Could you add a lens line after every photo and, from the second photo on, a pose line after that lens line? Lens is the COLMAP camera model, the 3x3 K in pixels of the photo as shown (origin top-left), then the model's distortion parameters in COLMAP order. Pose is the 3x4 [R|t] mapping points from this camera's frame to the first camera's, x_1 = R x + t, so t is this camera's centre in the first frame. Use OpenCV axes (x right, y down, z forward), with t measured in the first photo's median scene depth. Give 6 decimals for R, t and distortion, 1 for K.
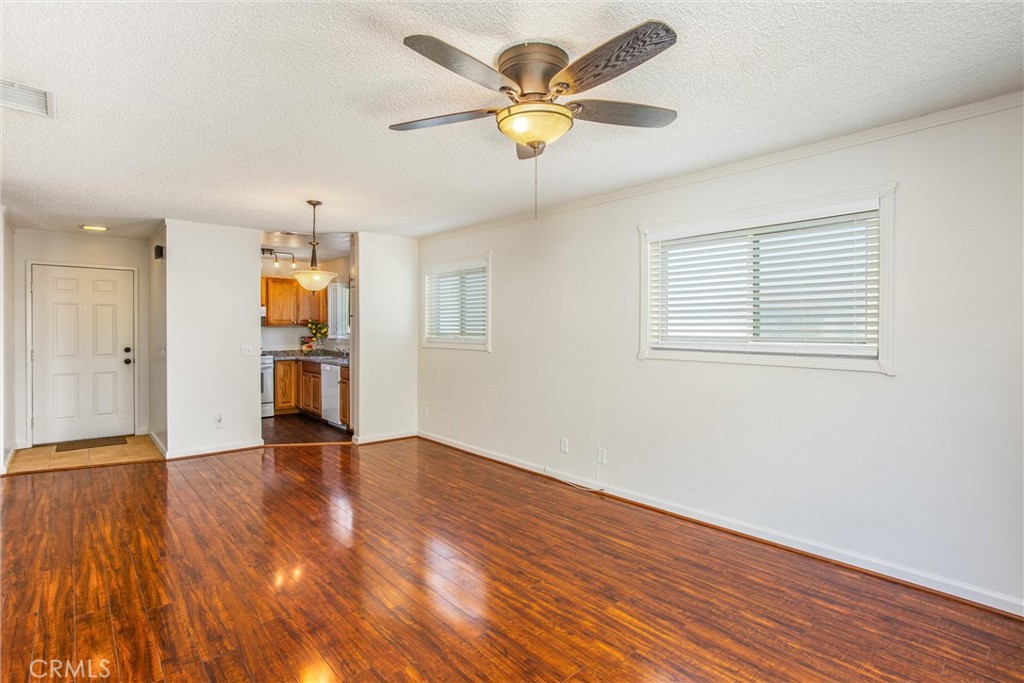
lens RADIAL K [[495.0, 0, 506.8], [0, 495.0, 339.7], [0, 0, 1]] dist [-0.026713, -0.000099]
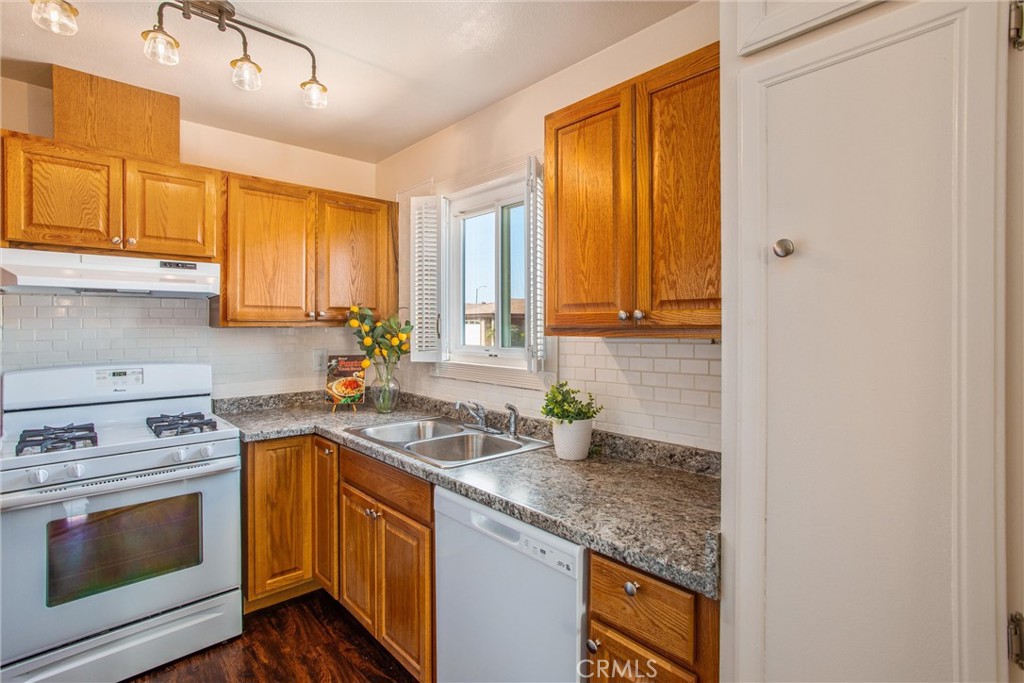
lens RADIAL K [[495.0, 0, 516.4], [0, 495.0, 325.2], [0, 0, 1]] dist [-0.026713, -0.000099]
pose [[0.999900, -0.004192, 0.013504, -0.293831], [0.004429, 0.999836, -0.017573, -0.021439], [-0.013428, 0.017631, 0.999754, 0.660641]]
